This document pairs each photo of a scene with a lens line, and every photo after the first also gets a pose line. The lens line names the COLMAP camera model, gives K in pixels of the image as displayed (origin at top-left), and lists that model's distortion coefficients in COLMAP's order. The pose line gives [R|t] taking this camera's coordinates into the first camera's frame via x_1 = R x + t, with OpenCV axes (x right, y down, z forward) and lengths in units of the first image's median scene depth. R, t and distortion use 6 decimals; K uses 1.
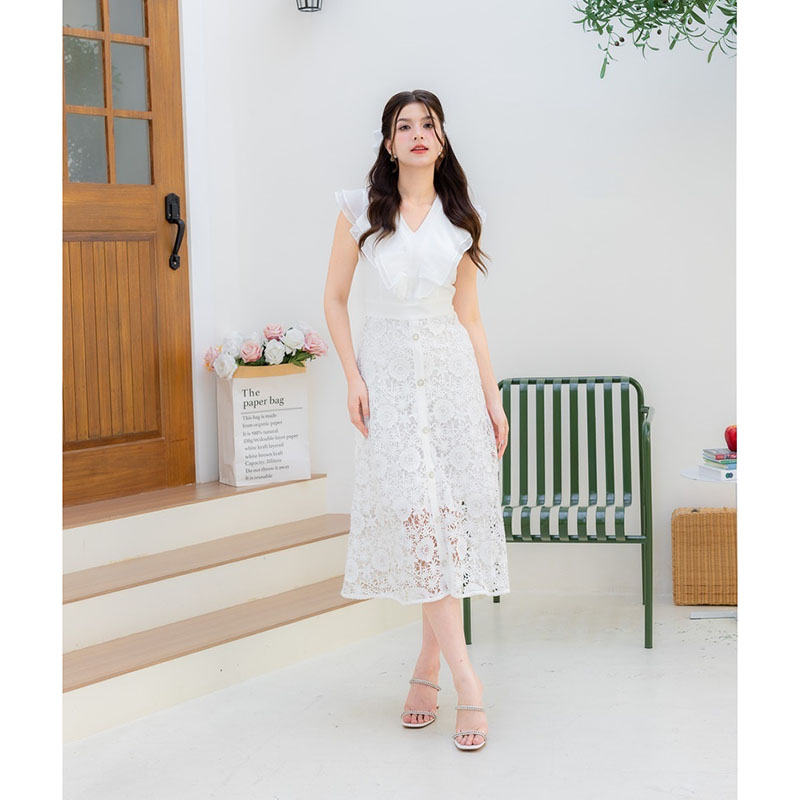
lens RADIAL K [[1791.1, 0, 410.6], [0, 1791.1, 401.5], [0, 0, 1]] dist [0.003168, 0.161117]
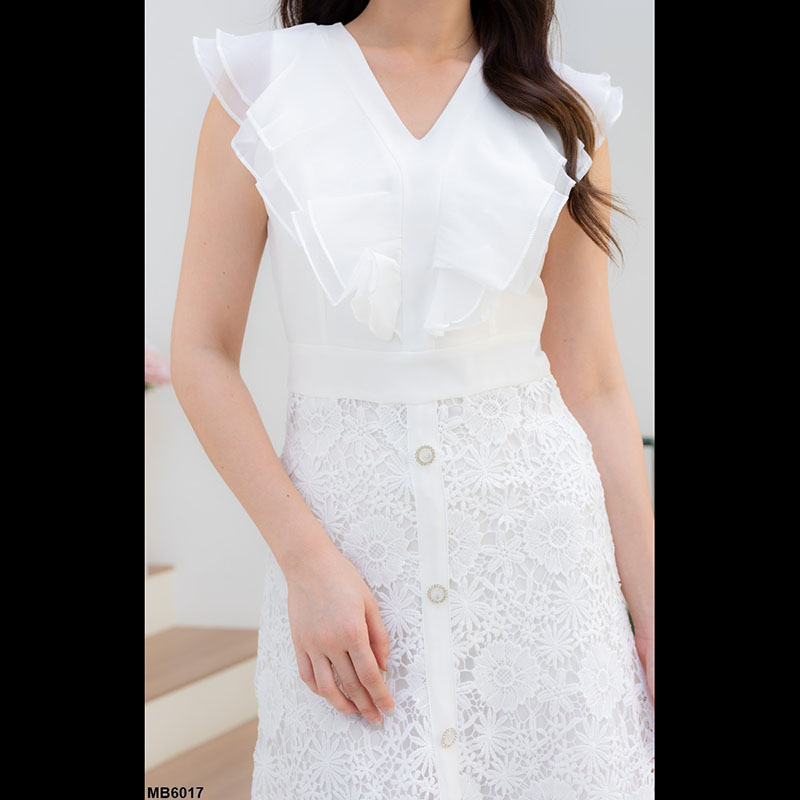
lens RADIAL K [[1851.1, 0, 396.4], [0, 1851.1, 381.0], [0, 0, 1]] dist [0.002827, 0.248252]
pose [[0.999902, 0.007387, 0.011900, -0.005887], [-0.006862, 0.999030, -0.043508, -0.033906], [-0.012210, 0.043422, 0.998982, 0.667054]]
